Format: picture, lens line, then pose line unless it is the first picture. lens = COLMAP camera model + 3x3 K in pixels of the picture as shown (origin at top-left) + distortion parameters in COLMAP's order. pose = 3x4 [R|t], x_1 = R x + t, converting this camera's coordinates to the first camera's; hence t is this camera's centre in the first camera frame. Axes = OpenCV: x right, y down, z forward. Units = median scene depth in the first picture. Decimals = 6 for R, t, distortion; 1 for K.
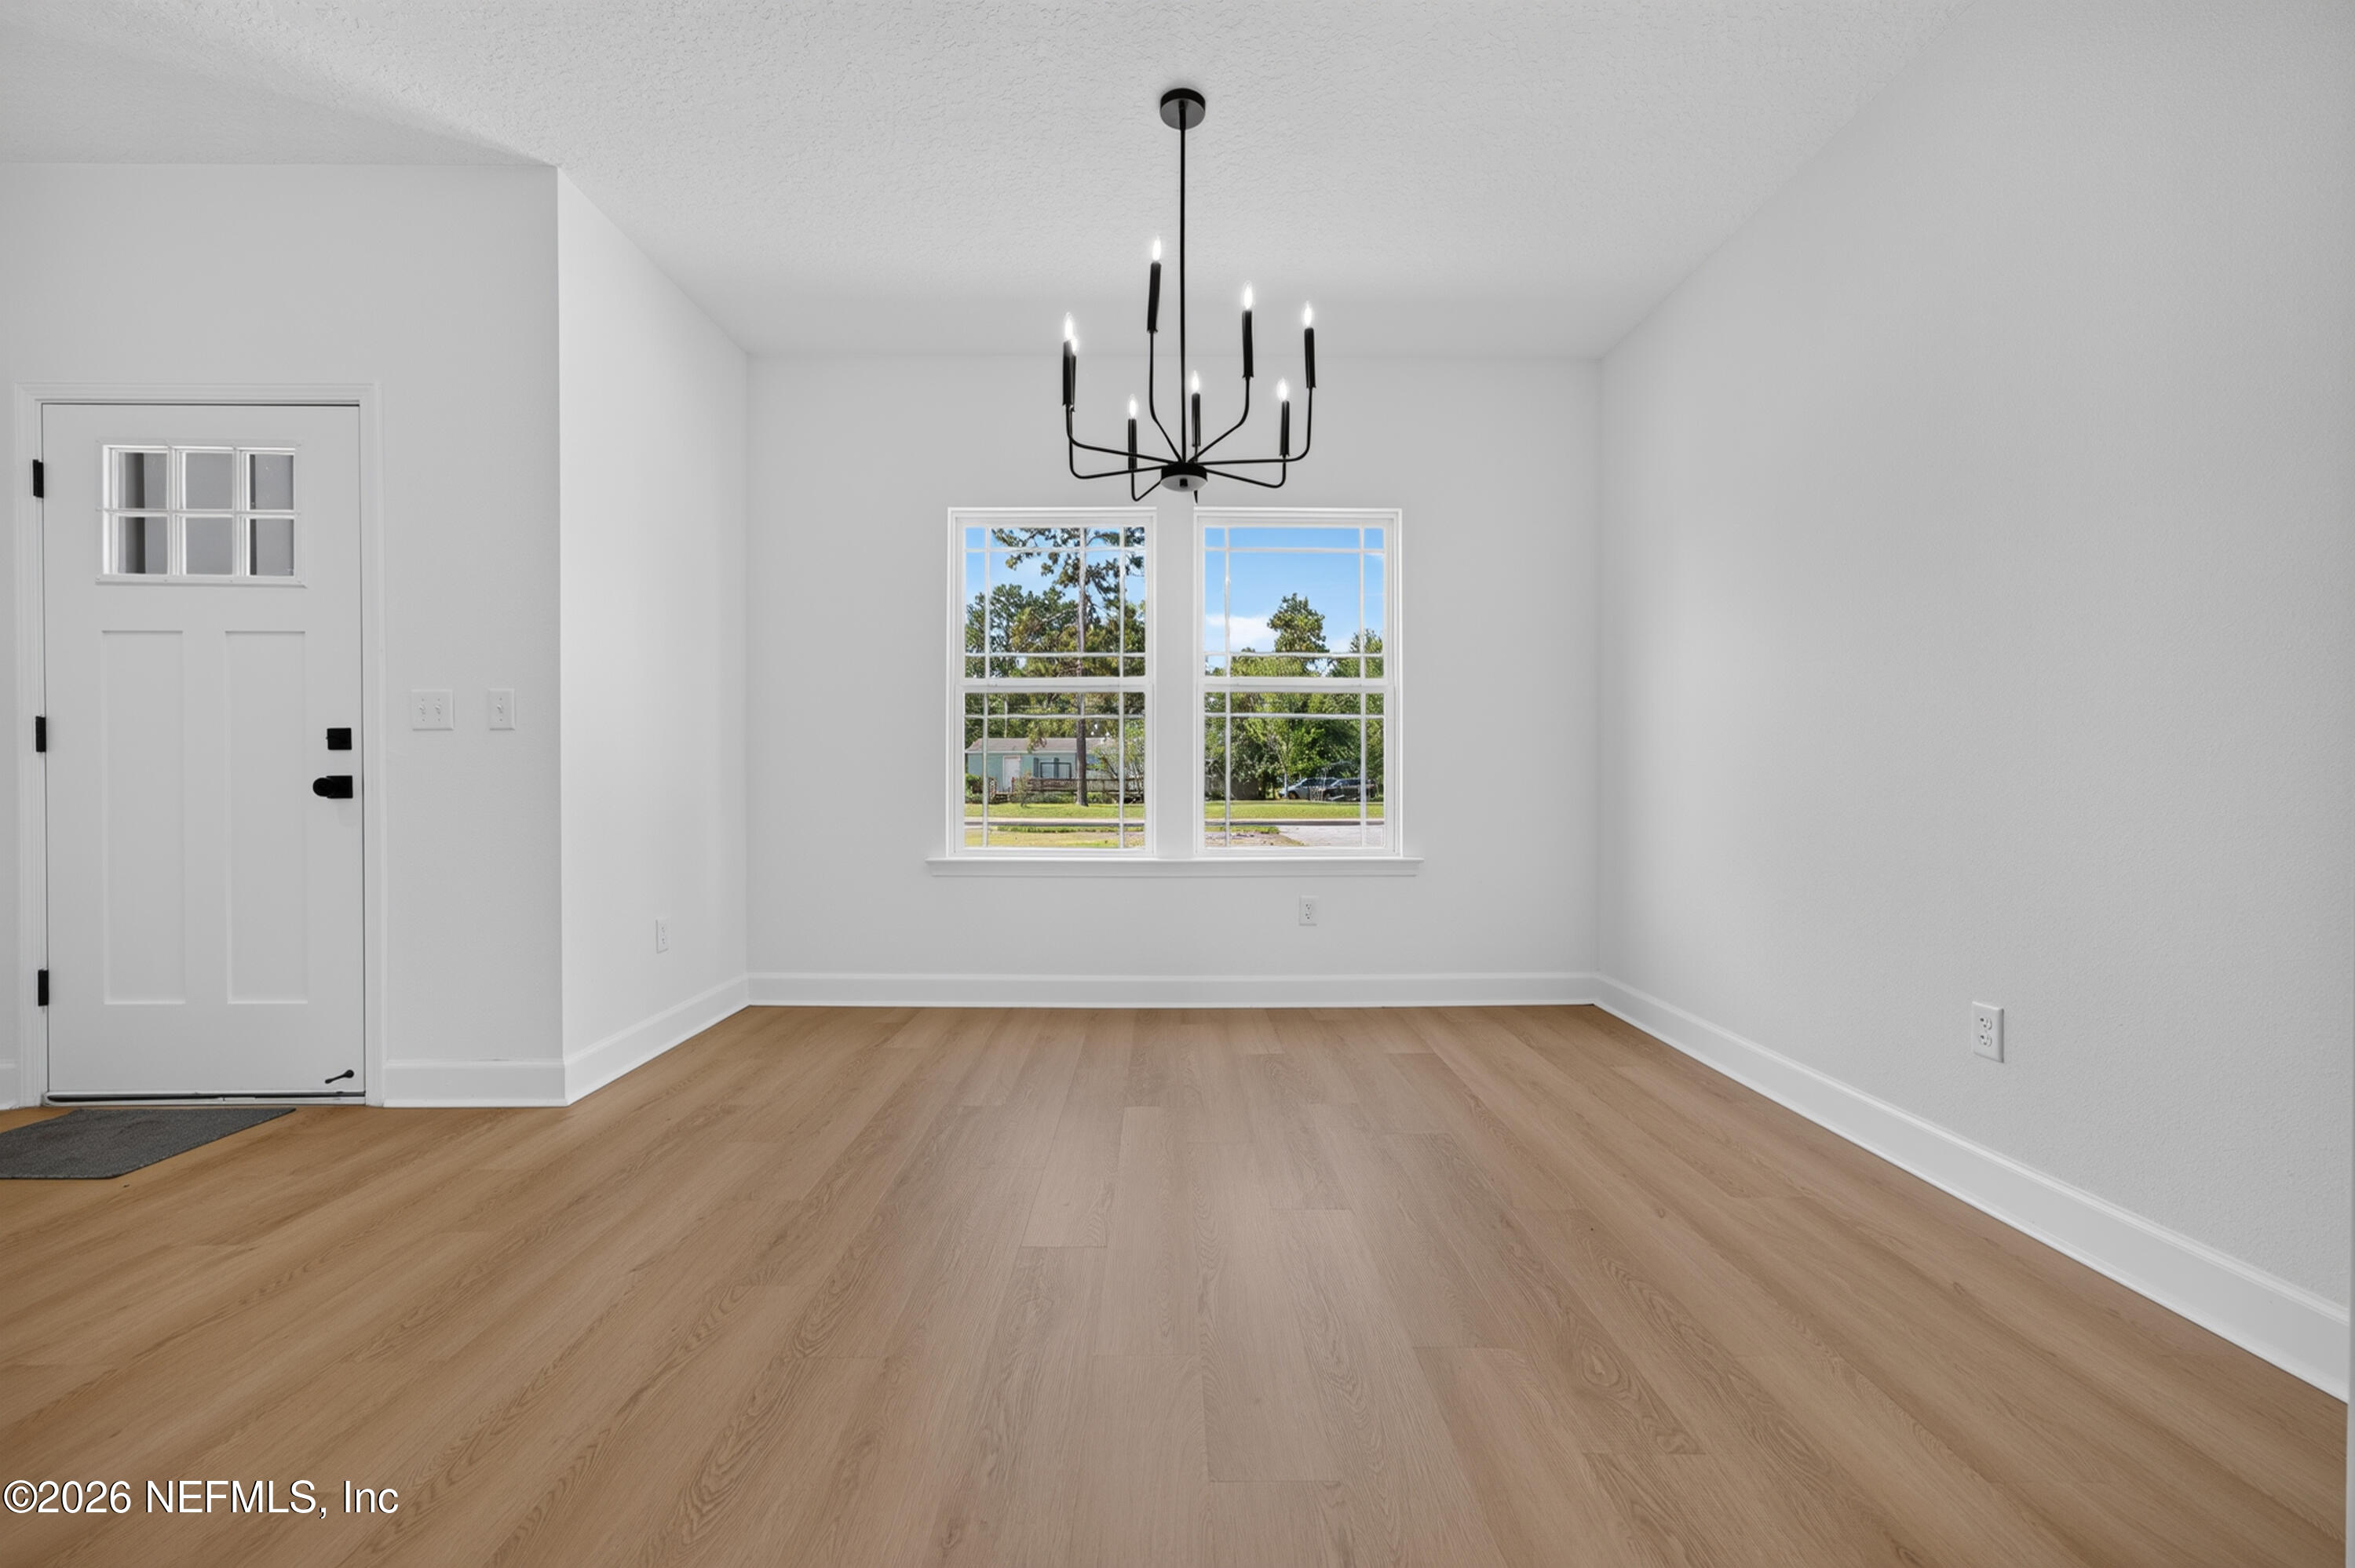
lens RADIAL K [[956.0, 0, 1166.0], [0, 956.0, 789.8], [0, 0, 1]] dist [0.000279, 0.000120]
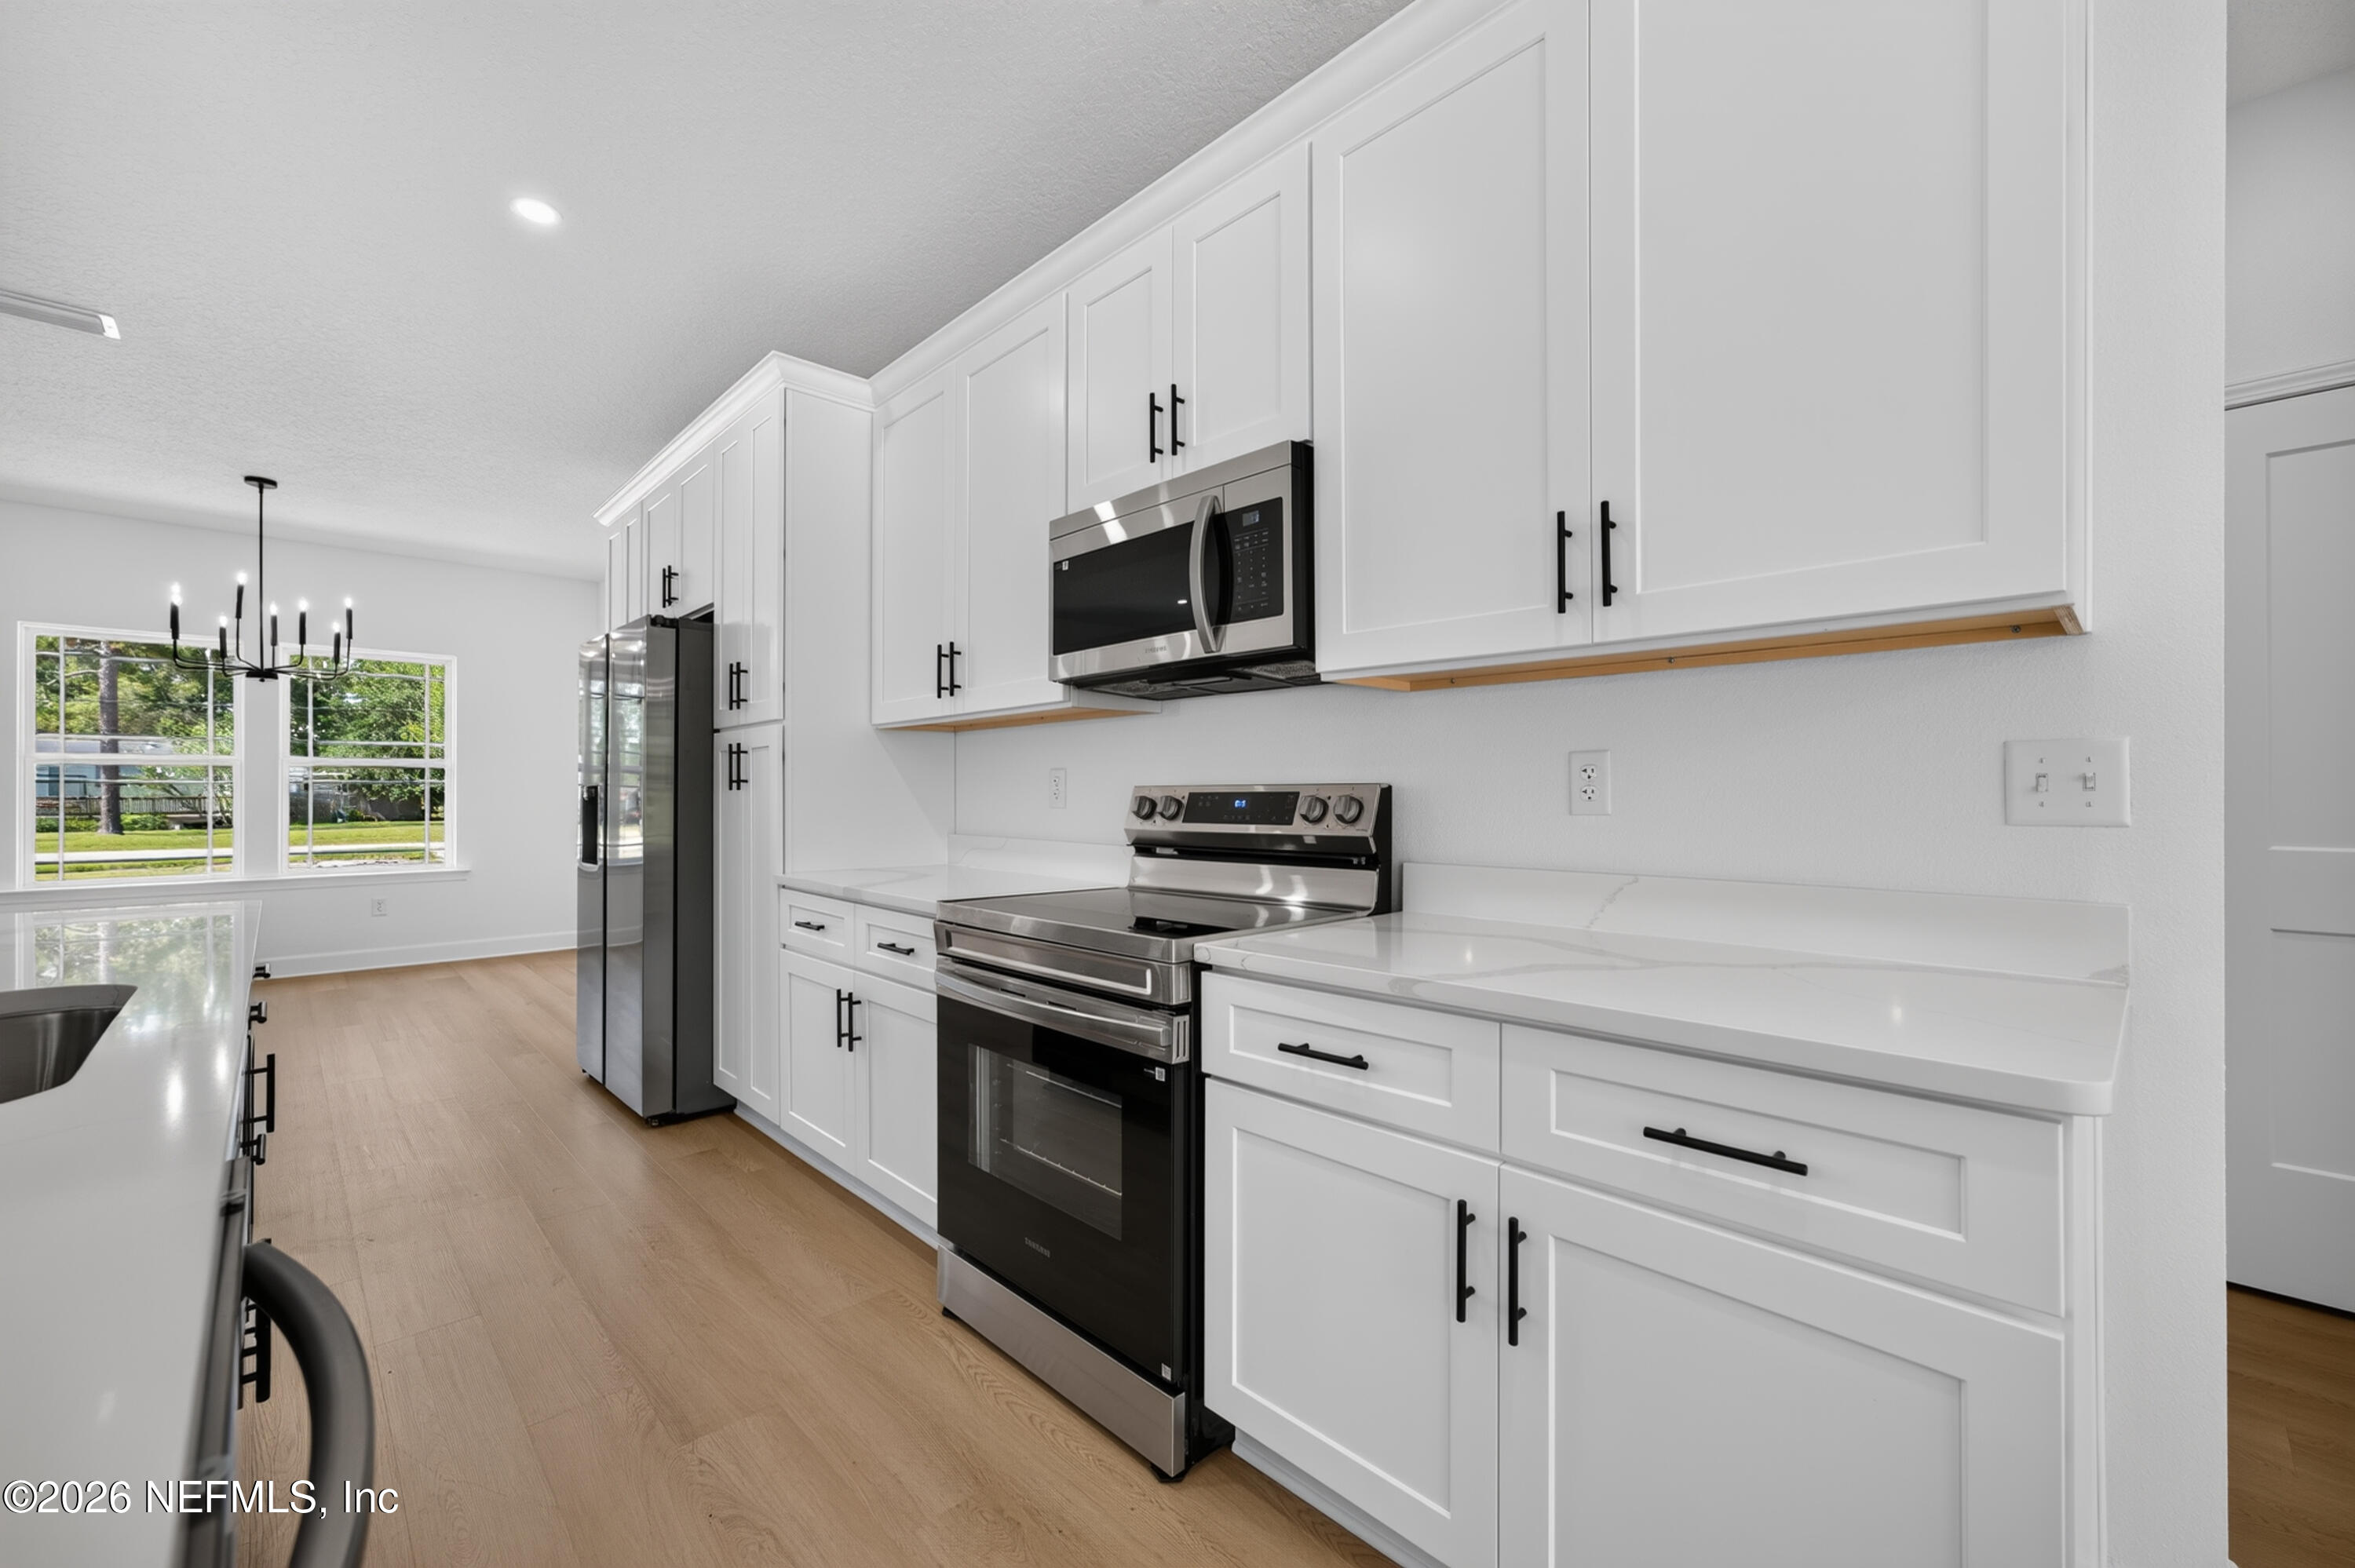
lens RADIAL K [[945.1, 0, 1184.2], [0, 945.1, 790.6], [0, 0, 1]] dist [0.002077, 0.000211]
pose [[0.721172, -0.004691, 0.692741, 0.017907], [0.011280, 0.999924, -0.004972, -0.035190], [-0.692665, 0.011400, 0.721170, -0.876848]]
